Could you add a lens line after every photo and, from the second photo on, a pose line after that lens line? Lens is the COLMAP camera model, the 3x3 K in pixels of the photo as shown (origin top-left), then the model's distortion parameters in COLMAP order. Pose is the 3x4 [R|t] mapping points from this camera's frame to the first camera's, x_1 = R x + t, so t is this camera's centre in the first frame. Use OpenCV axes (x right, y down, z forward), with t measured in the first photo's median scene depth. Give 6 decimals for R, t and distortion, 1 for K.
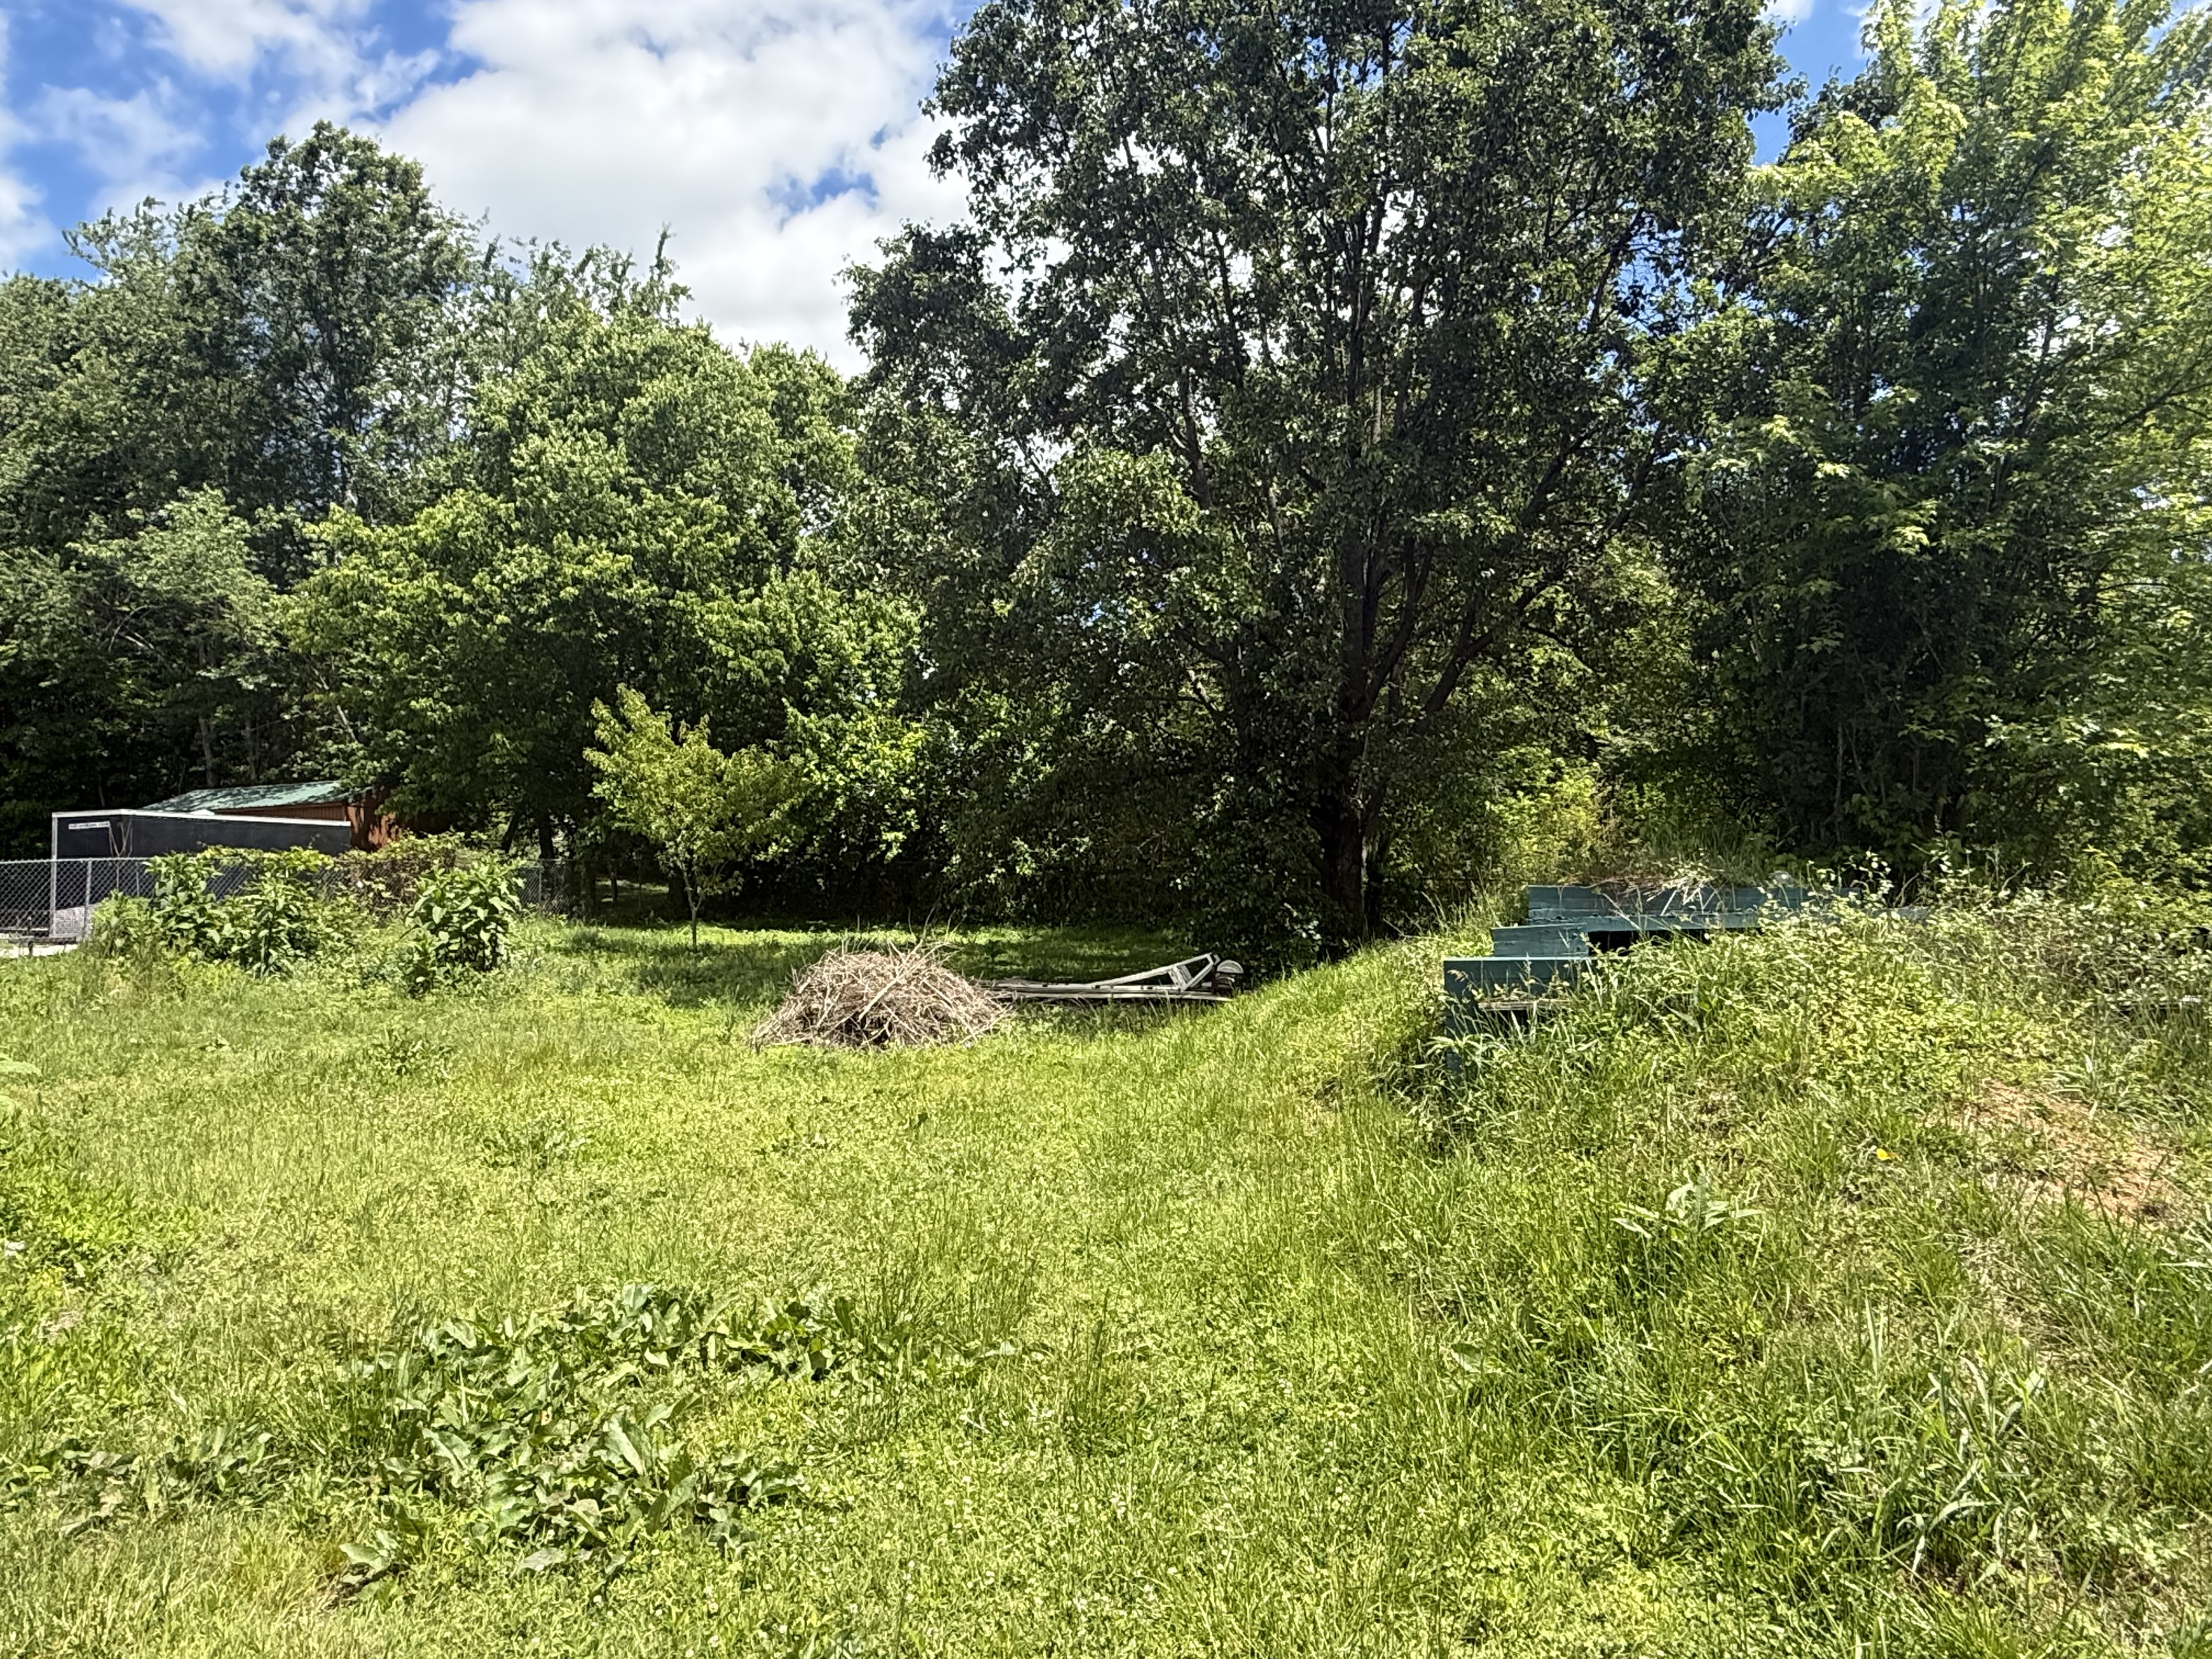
lens RADIAL K [[1393.8, 0, 1099.6], [0, 1393.8, 821.8], [0, 0, 1]] dist [-0.022085, -0.000218]
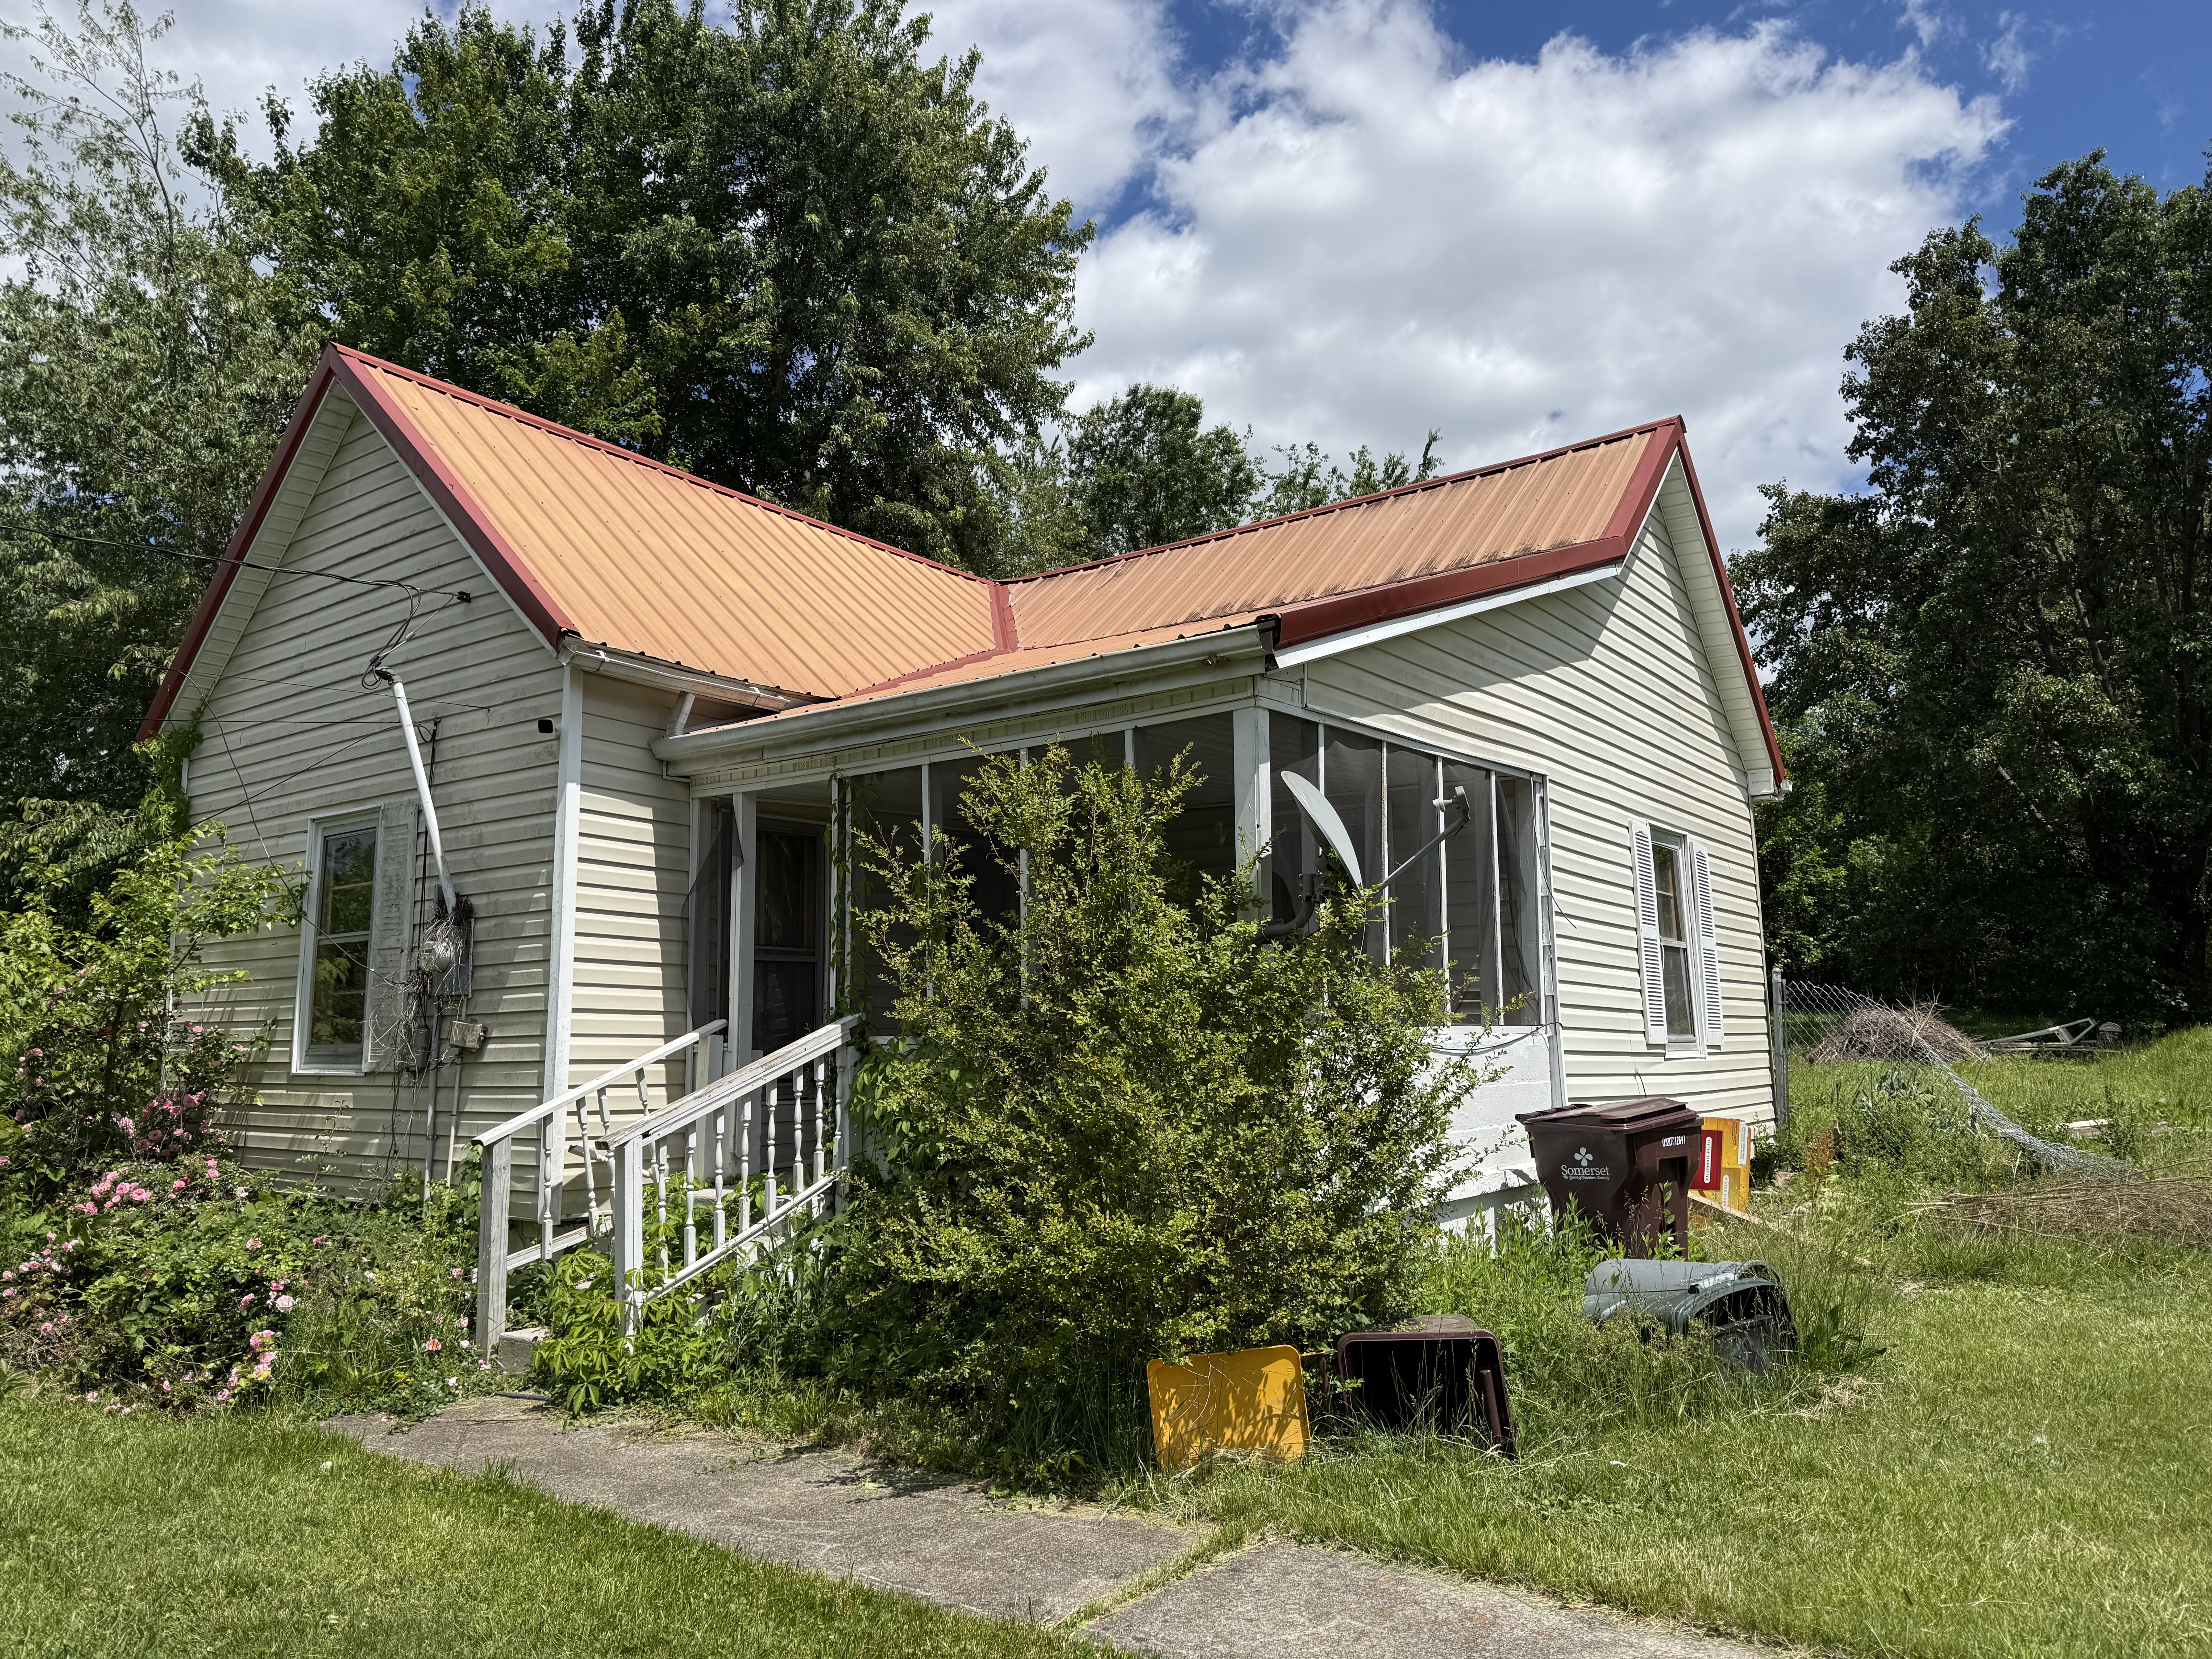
lens RADIAL K [[1571.5, 0, 1103.9], [0, 1571.5, 816.5], [0, 0, 1]] dist [0.021710, 0.014342]
pose [[0.943327, -0.041054, -0.329316, -0.182731], [0.019840, 0.997520, -0.067525, -0.009531], [0.331272, 0.057164, 0.941802, -0.465352]]
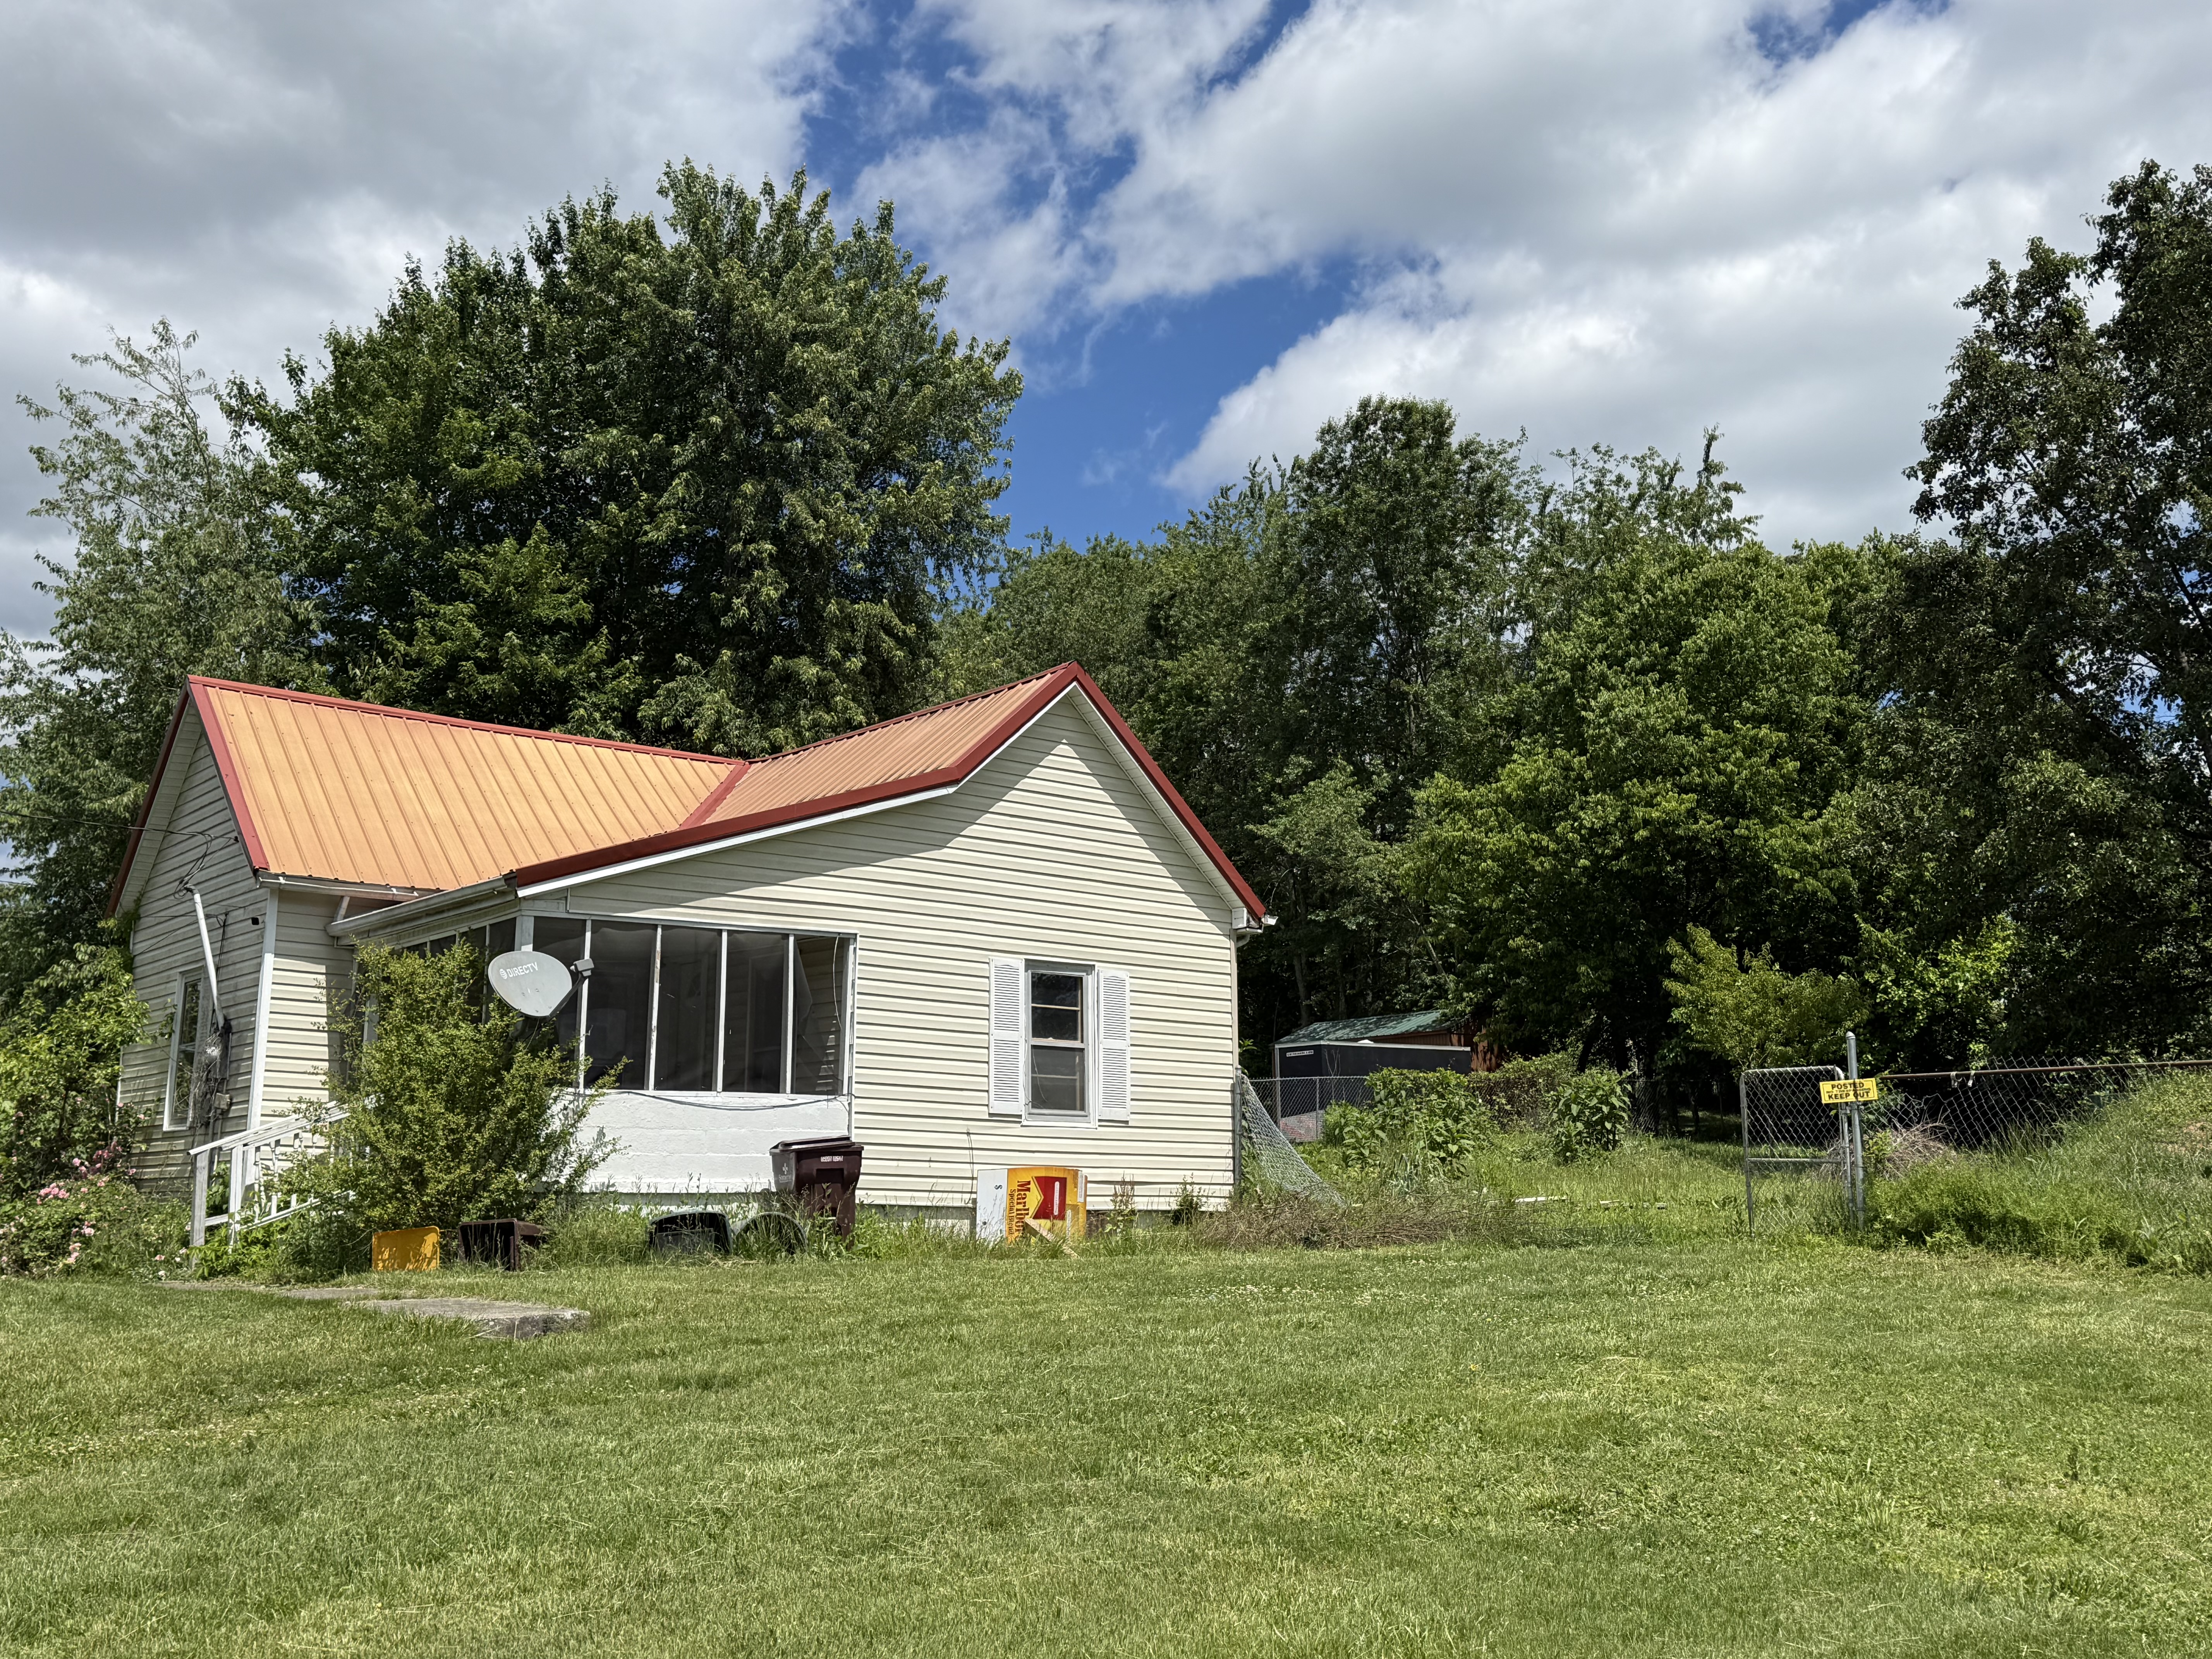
lens RADIAL K [[2198.2, 0, 1086.0], [0, 2198.2, 851.8], [0, 0, 1]] dist [0.074910, 0.000000]
pose [[0.825460, -0.073471, -0.559659, 0.221661], [0.024609, 0.995234, -0.094355, 0.002899], [0.563925, 0.064113, 0.823334, -0.652295]]
